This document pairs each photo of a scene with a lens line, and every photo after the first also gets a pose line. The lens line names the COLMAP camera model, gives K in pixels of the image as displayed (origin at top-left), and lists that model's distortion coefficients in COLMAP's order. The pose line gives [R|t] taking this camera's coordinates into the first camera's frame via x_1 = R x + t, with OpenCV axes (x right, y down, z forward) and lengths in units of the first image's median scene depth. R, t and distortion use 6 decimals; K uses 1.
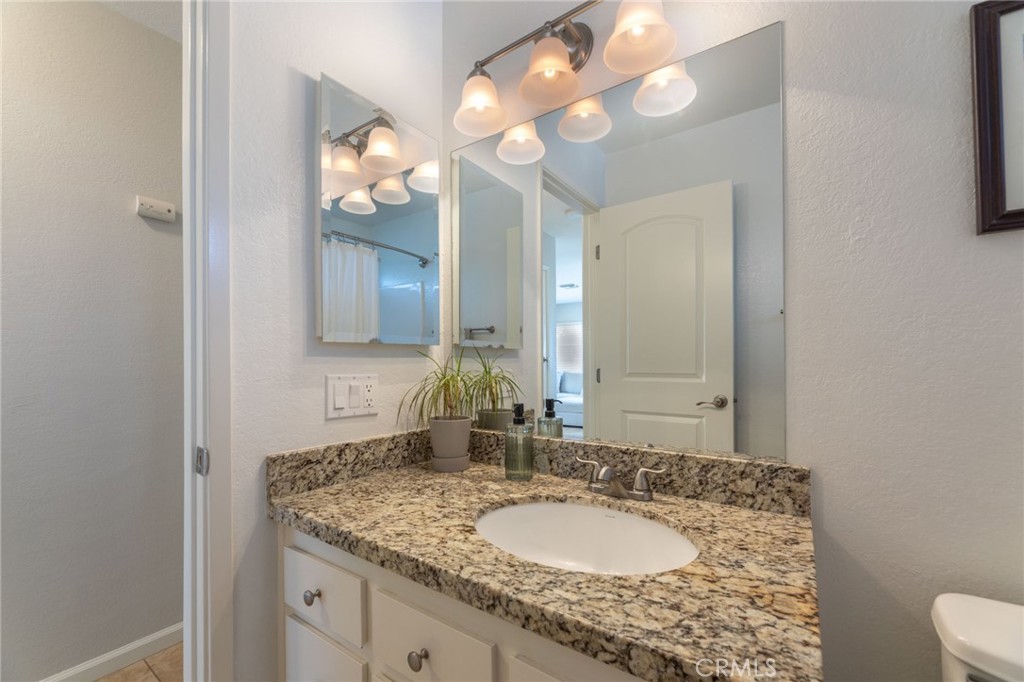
lens RADIAL K [[414.9, 0, 502.6], [0, 414.9, 368.2], [0, 0, 1]] dist [-0.004217, -0.000219]
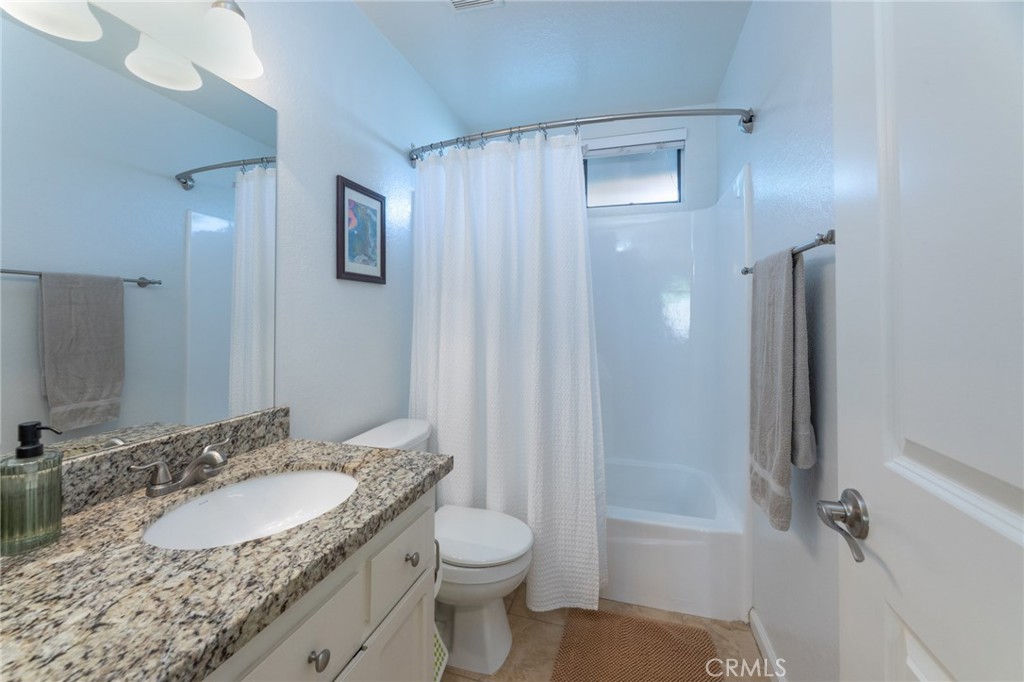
lens RADIAL K [[414.9, 0, 511.1], [0, 414.9, 316.9], [0, 0, 1]] dist [-0.004217, -0.000219]
pose [[-0.327233, 0.005224, 0.944929, -1.113800], [0.004452, 0.999982, -0.003987, -0.095220], [-0.944933, 0.002902, -0.327251, 0.764254]]
